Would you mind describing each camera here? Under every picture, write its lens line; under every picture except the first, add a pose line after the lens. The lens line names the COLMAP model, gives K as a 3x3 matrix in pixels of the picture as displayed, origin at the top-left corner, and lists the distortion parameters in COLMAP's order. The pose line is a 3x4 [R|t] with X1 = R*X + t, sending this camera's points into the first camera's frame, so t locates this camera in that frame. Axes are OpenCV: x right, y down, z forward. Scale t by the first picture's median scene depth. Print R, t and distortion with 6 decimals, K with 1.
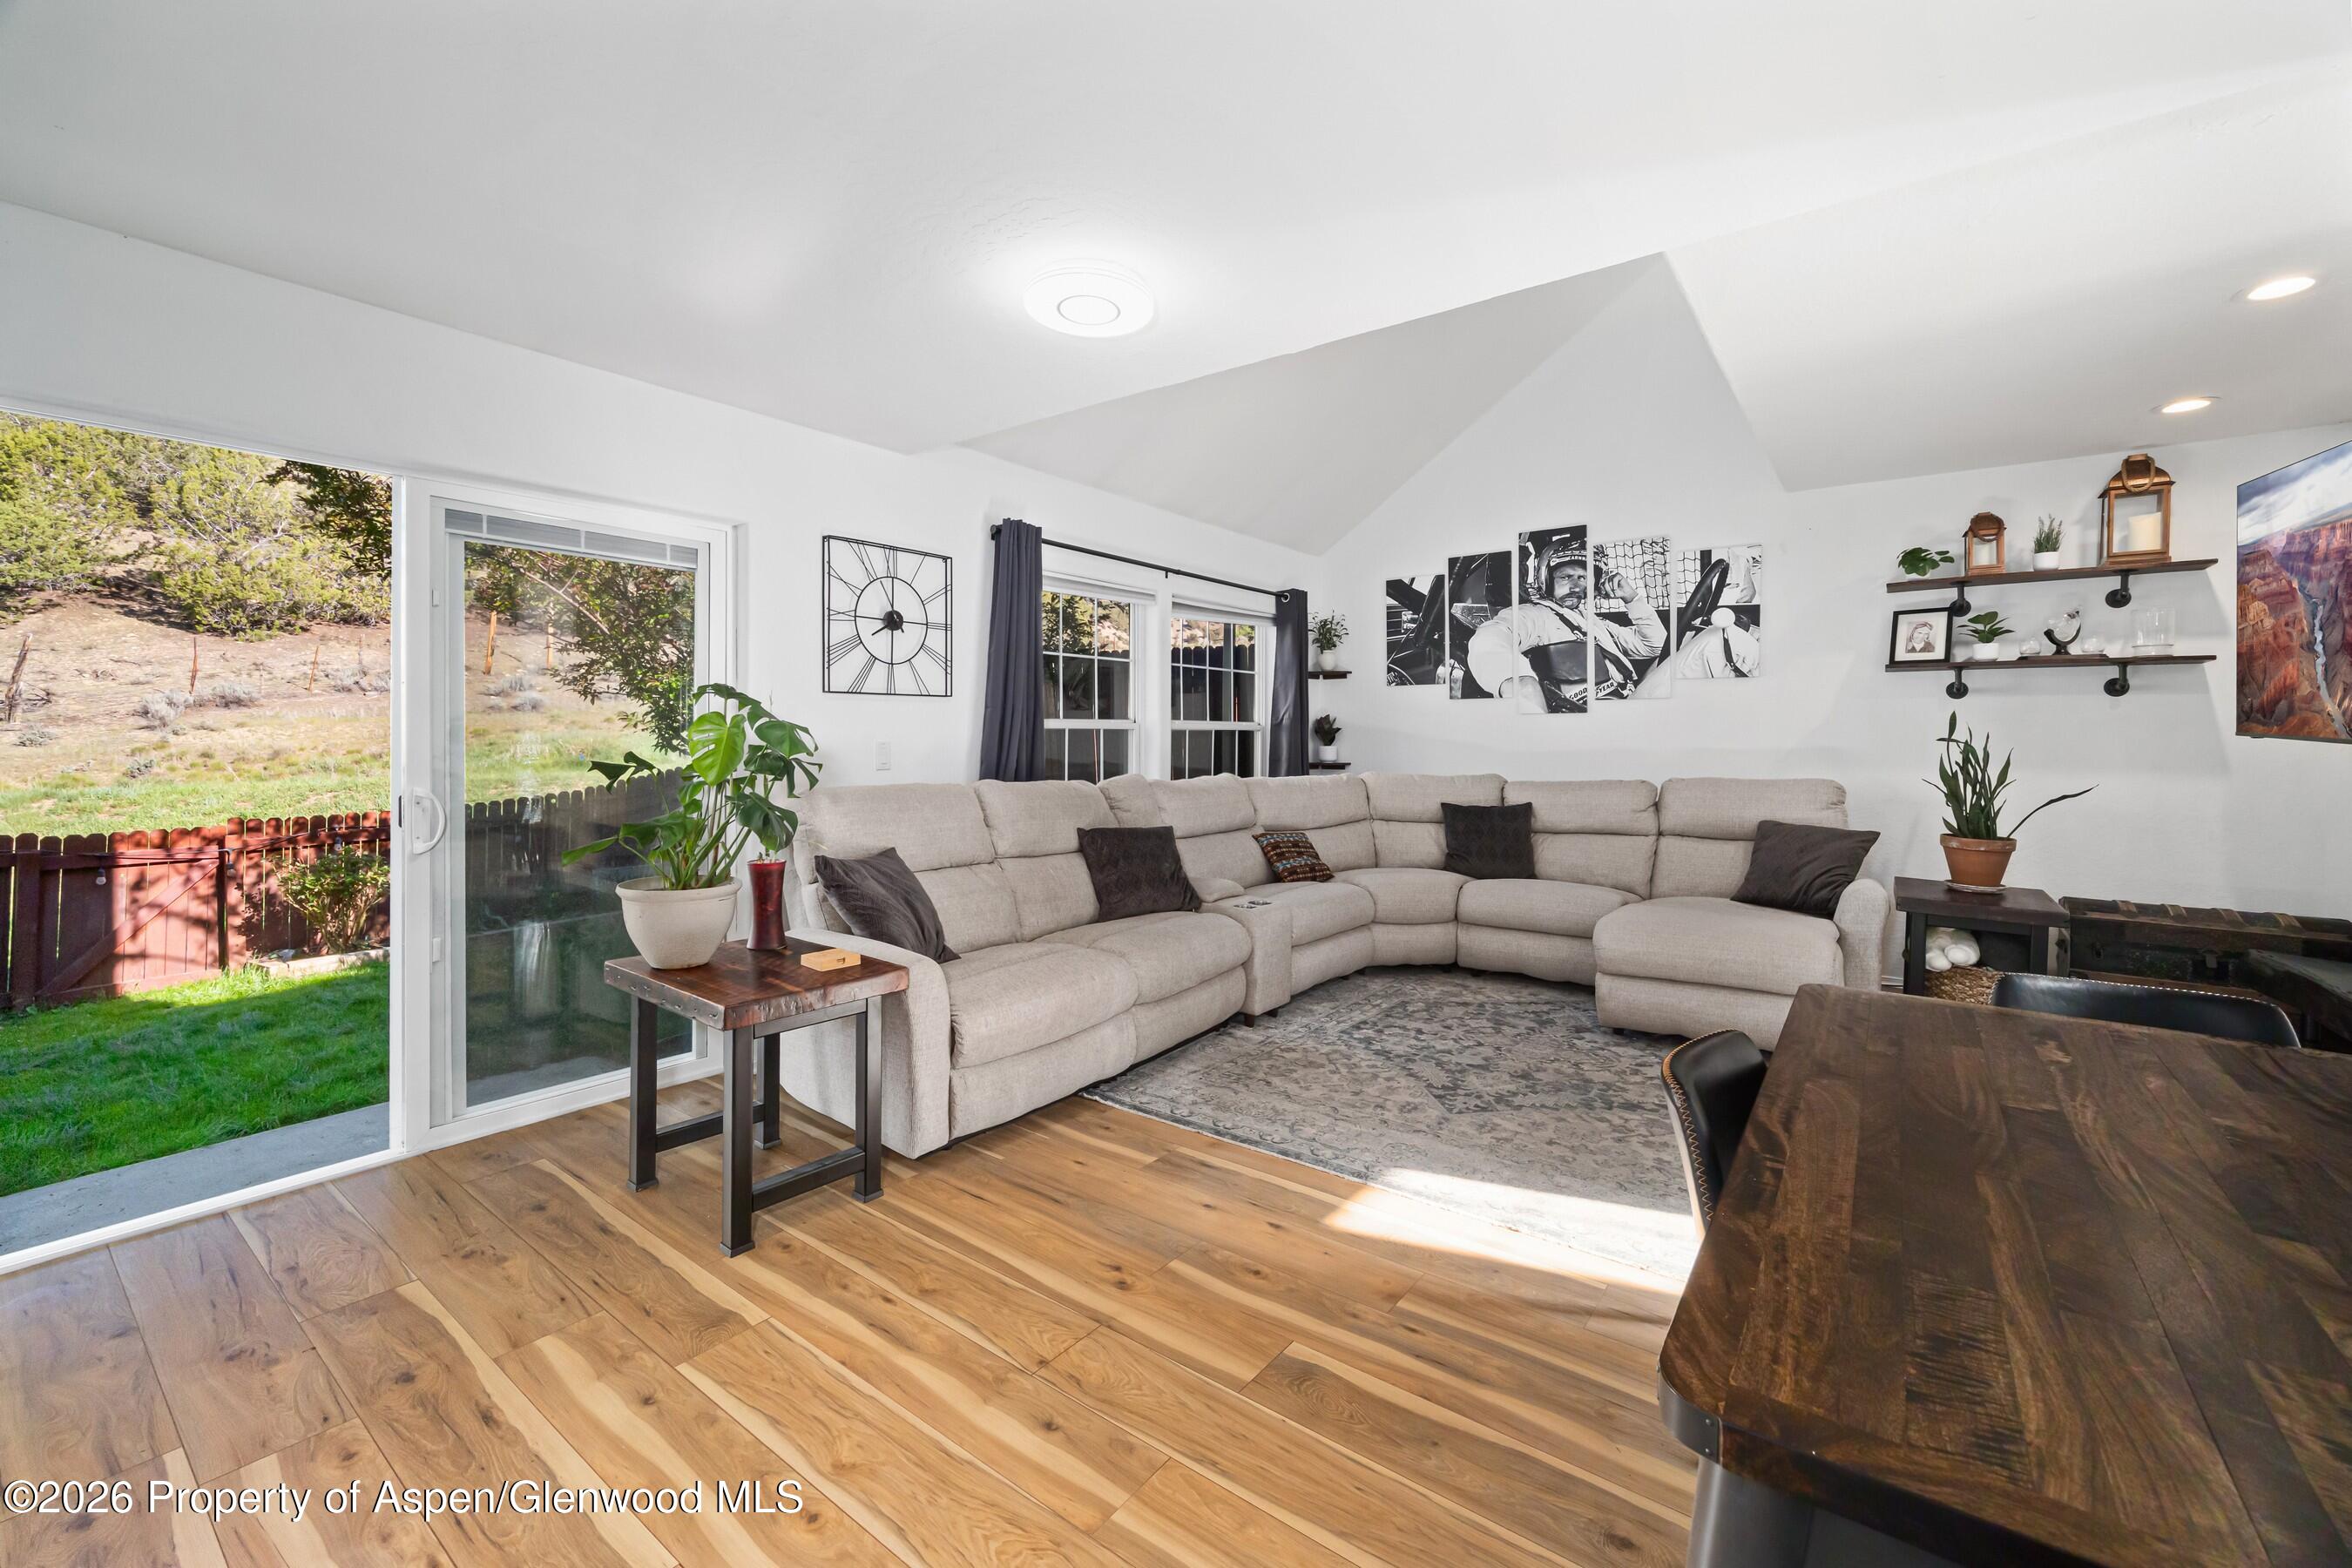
lens RADIAL K [[957.3, 0, 1163.6], [0, 957.3, 745.3], [0, 0, 1]] dist [-0.002117, 0.001123]
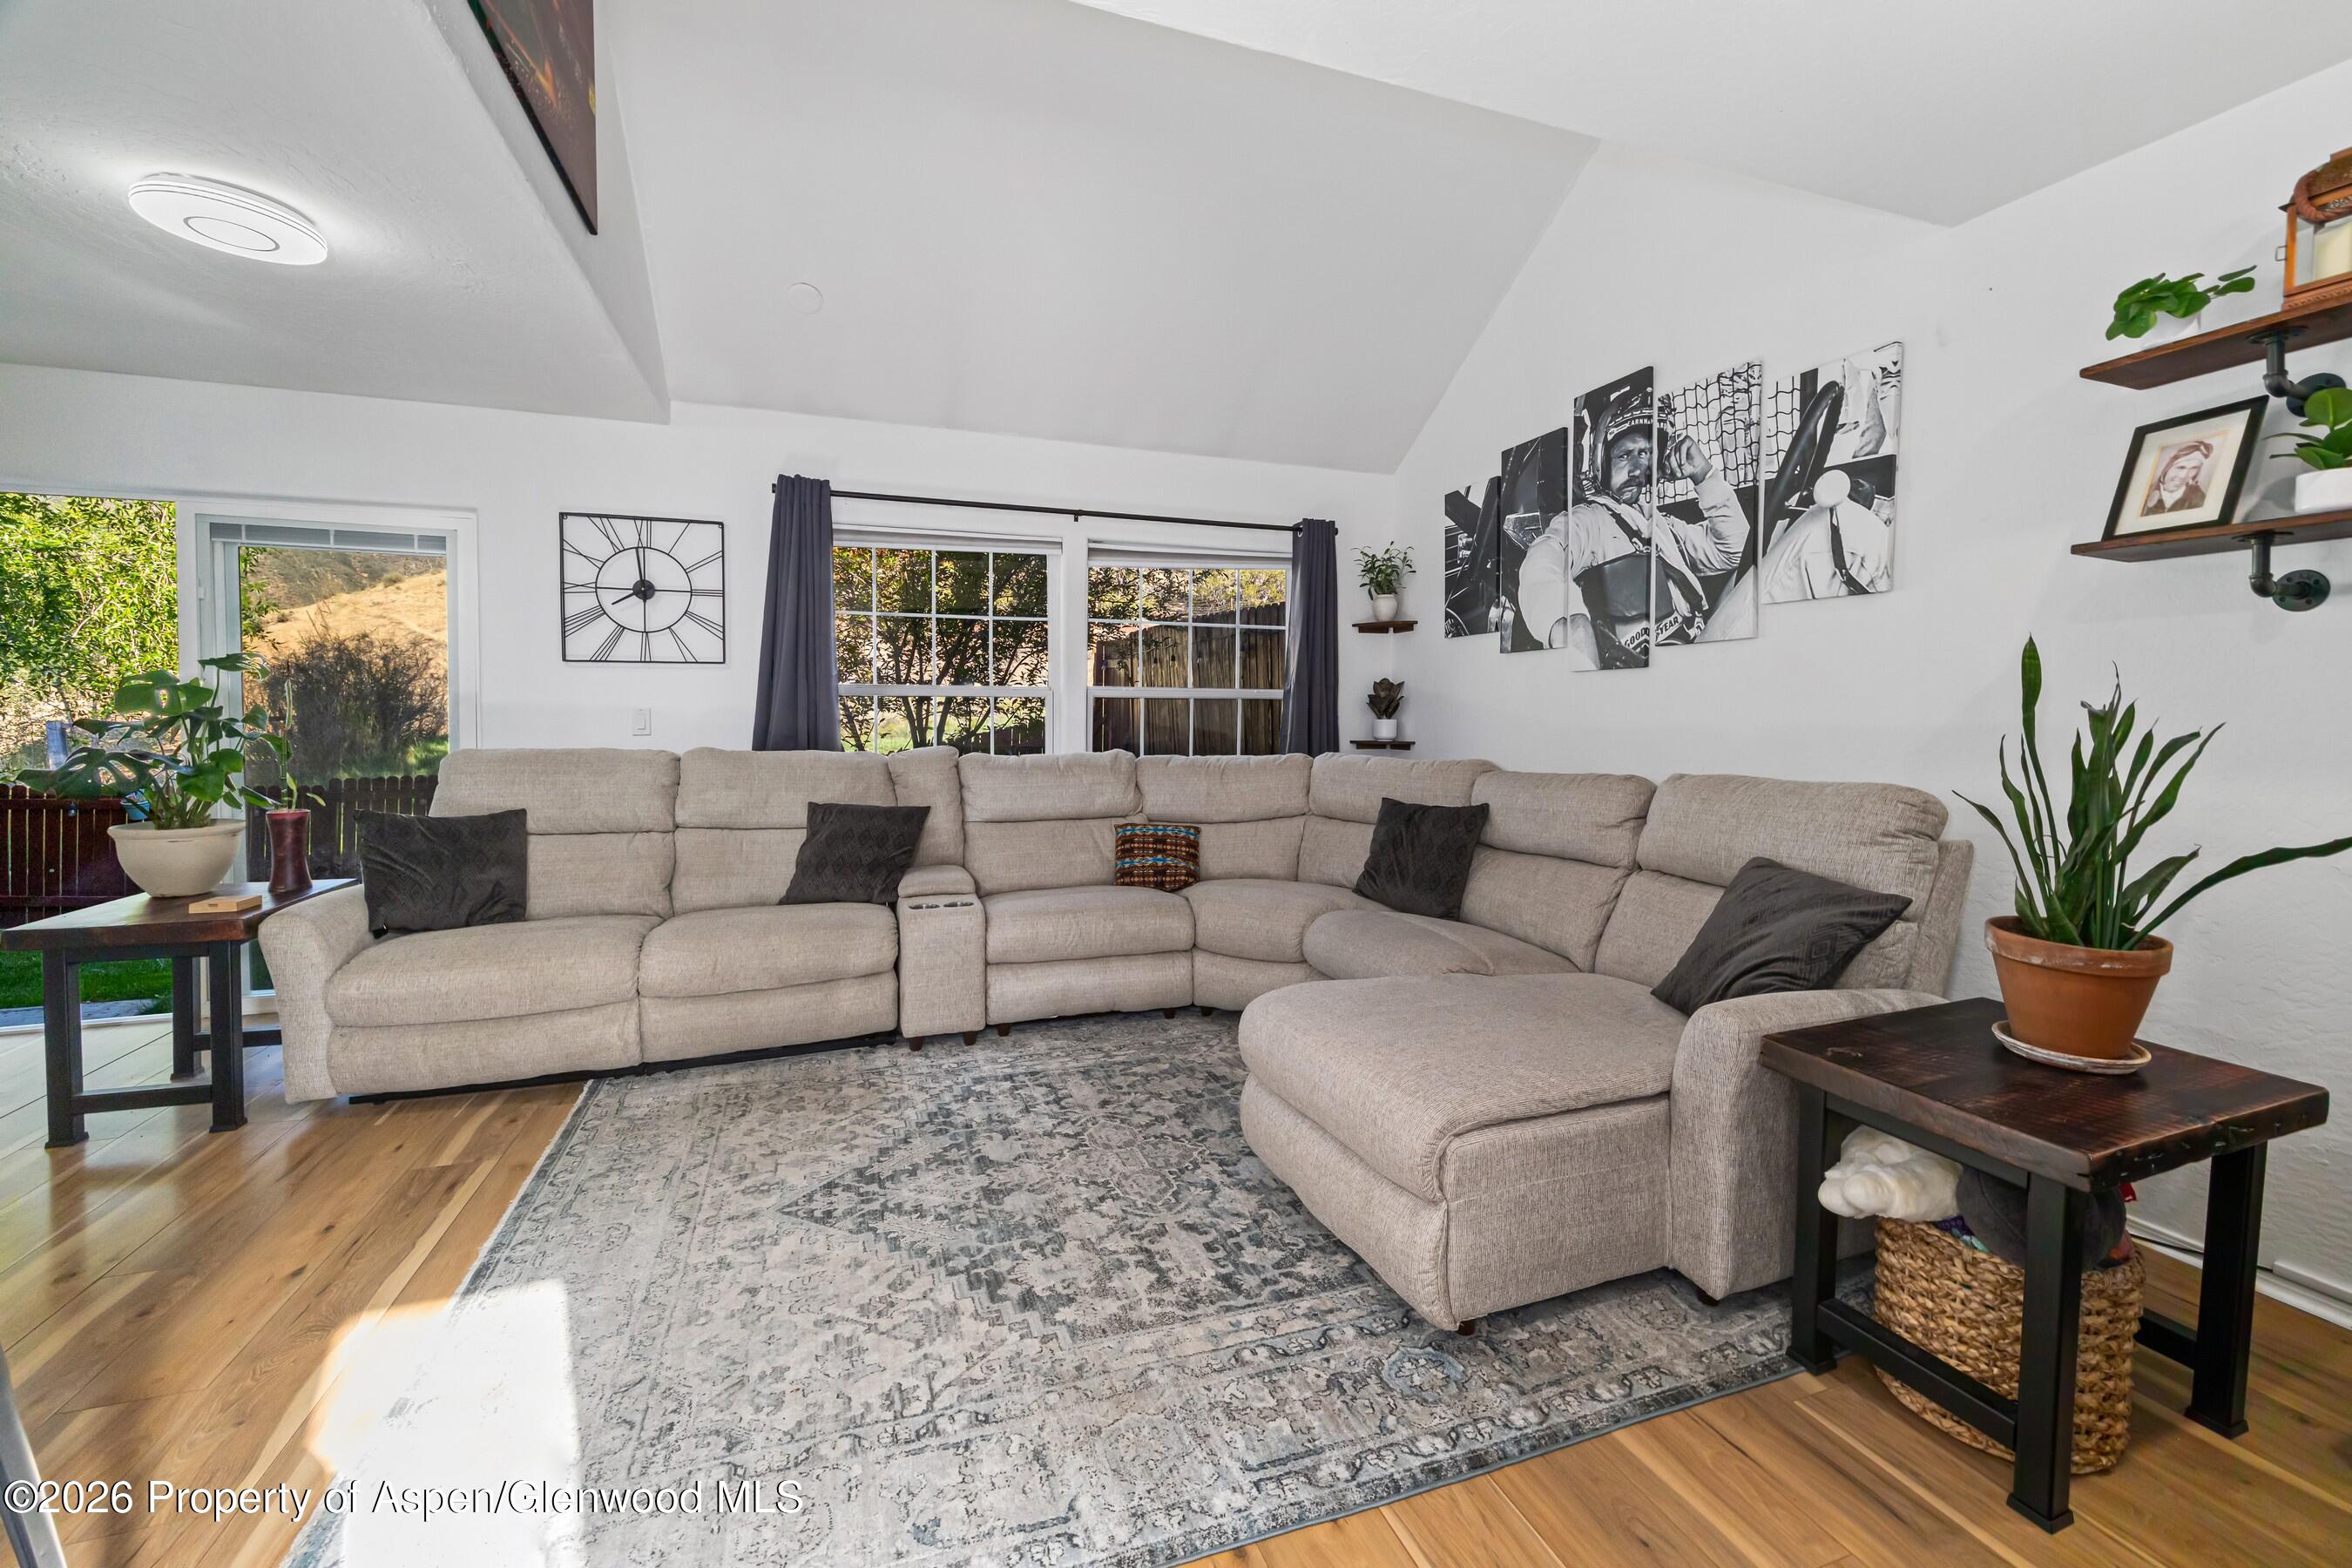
lens RADIAL K [[957.3, 0, 1174.0], [0, 957.3, 744.0], [0, 0, 1]] dist [-0.002117, 0.001123]
pose [[0.844289, 0.020261, -0.535505, 0.698627], [-0.008413, 0.999663, 0.024557, 0.004752], [0.535822, -0.016228, 0.844175, 0.407041]]
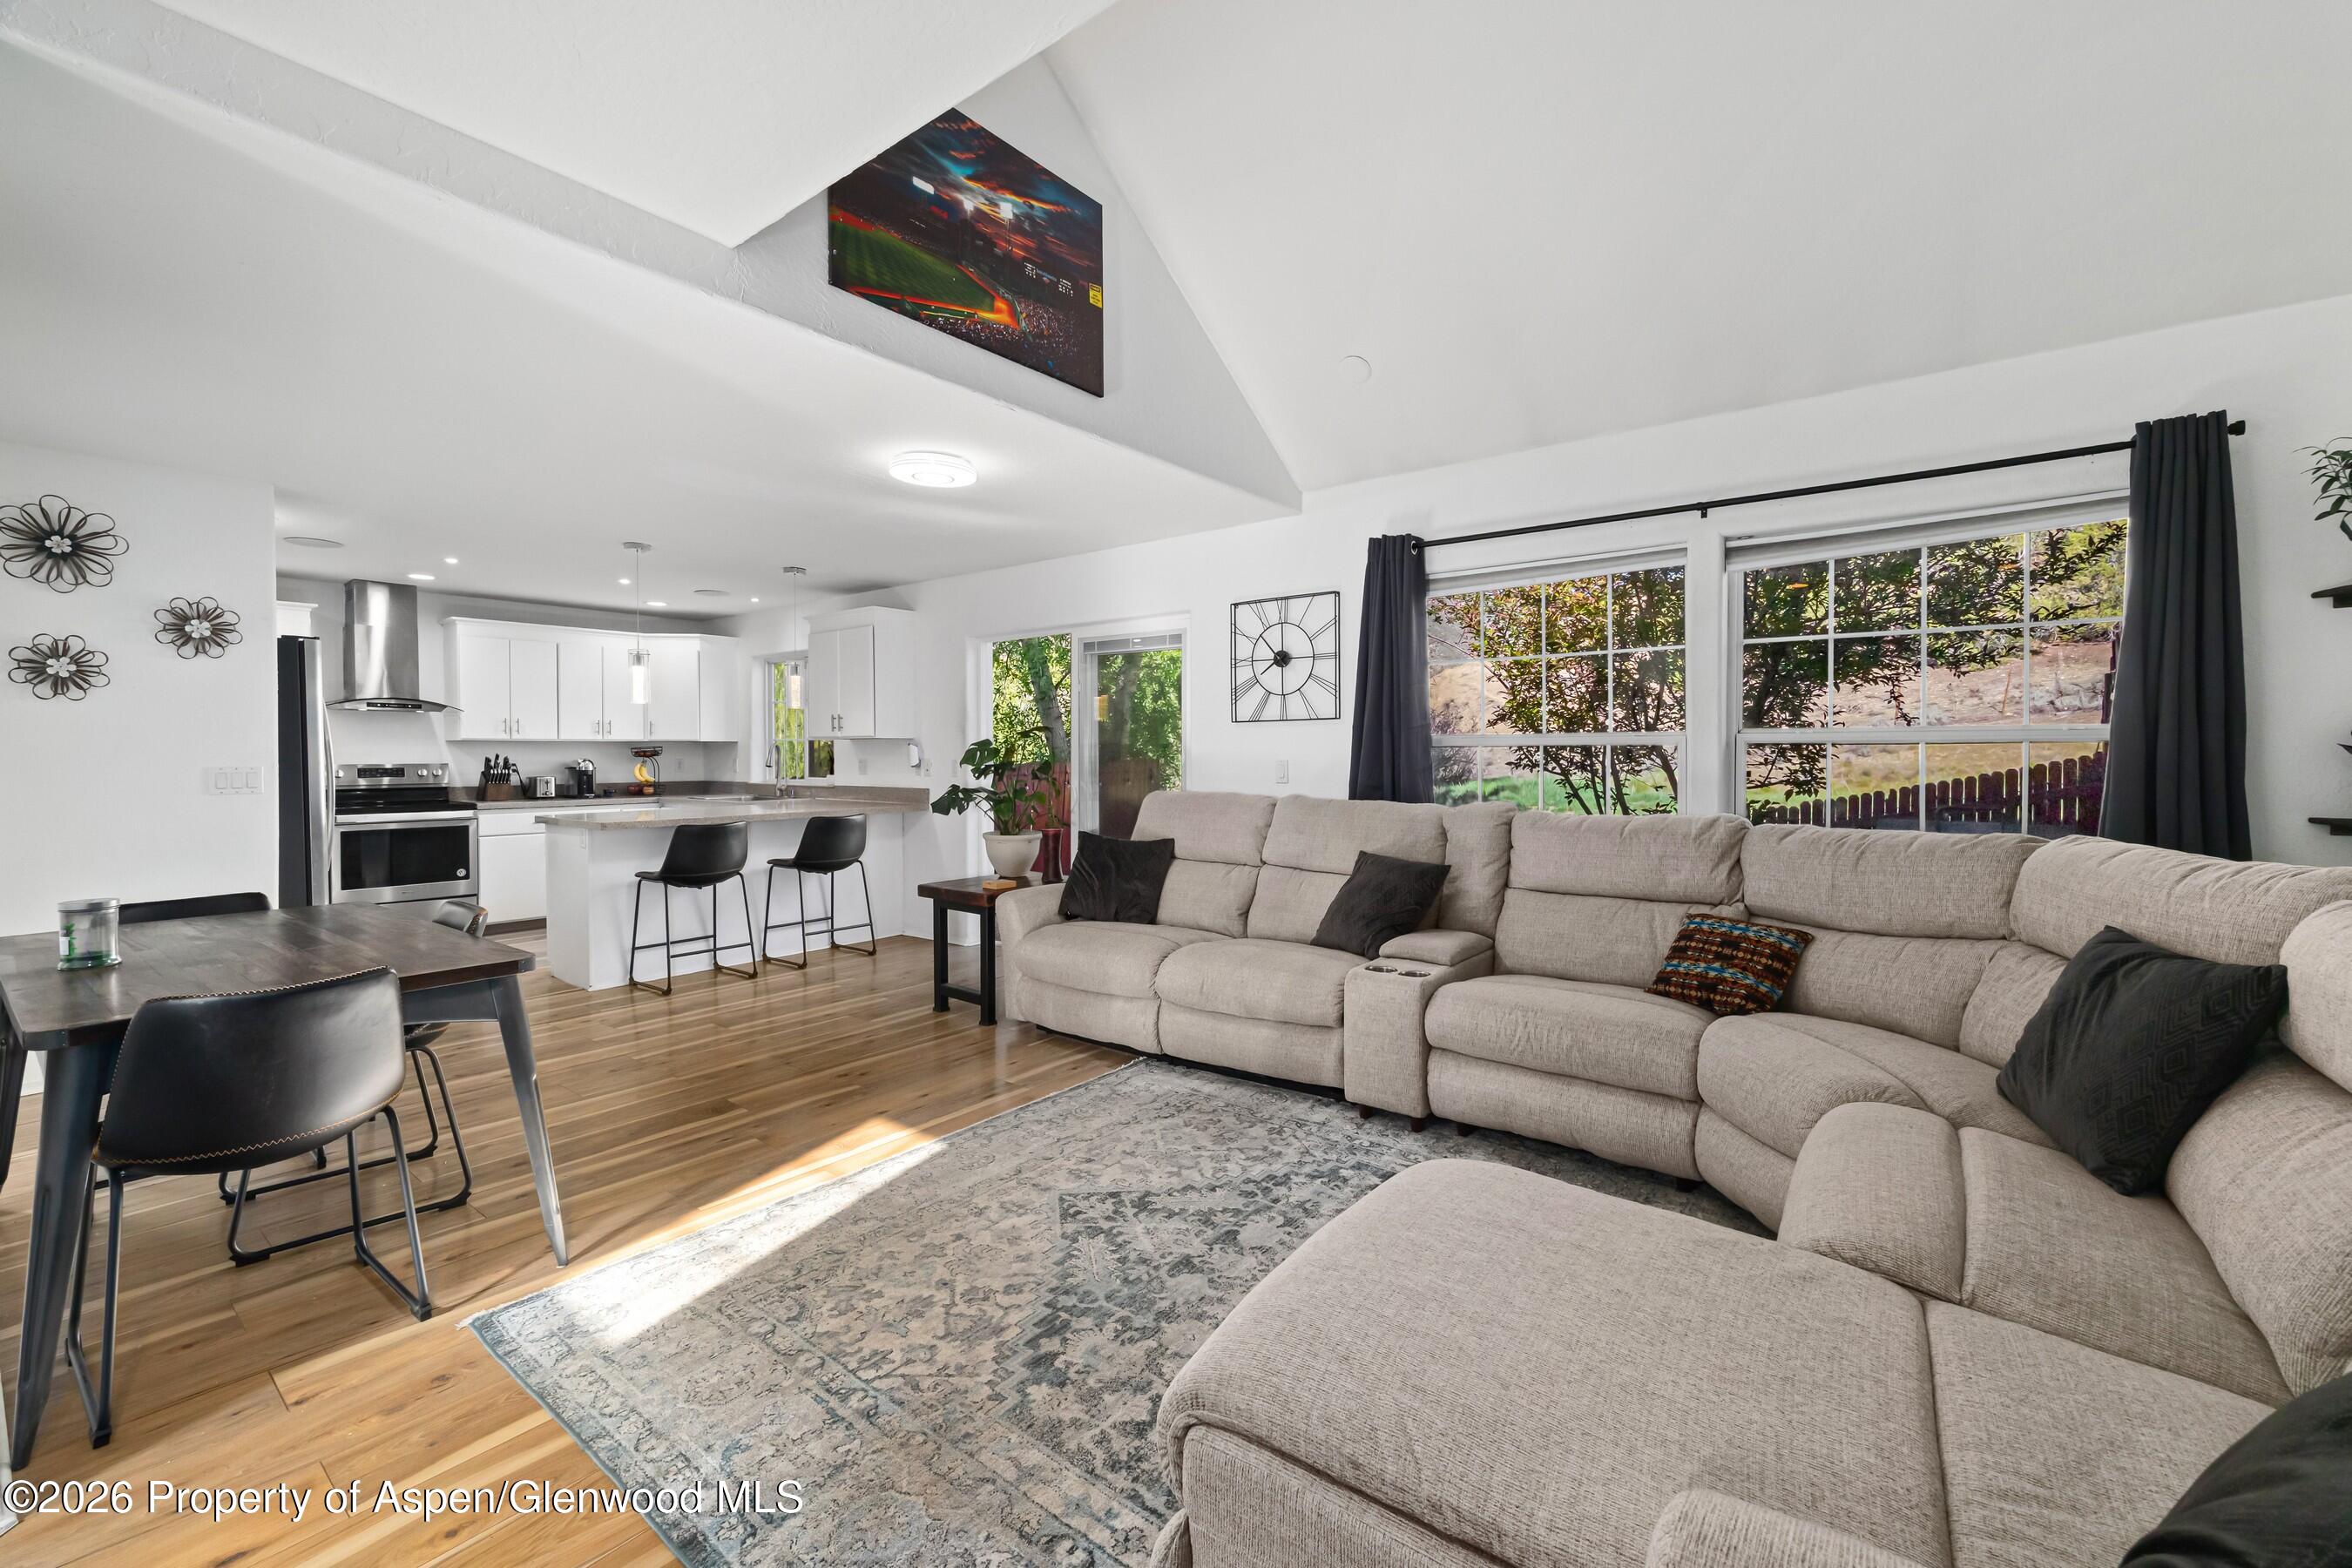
lens RADIAL K [[957.3, 0, 1203.5], [0, 957.3, 762.3], [0, 0, 1]] dist [-0.002117, 0.001123]
pose [[0.017437, 0.003719, -0.999841, 0.855431], [-0.009477, 0.999949, 0.003554, -0.003462], [0.999803, 0.009414, 0.017471, 0.821666]]
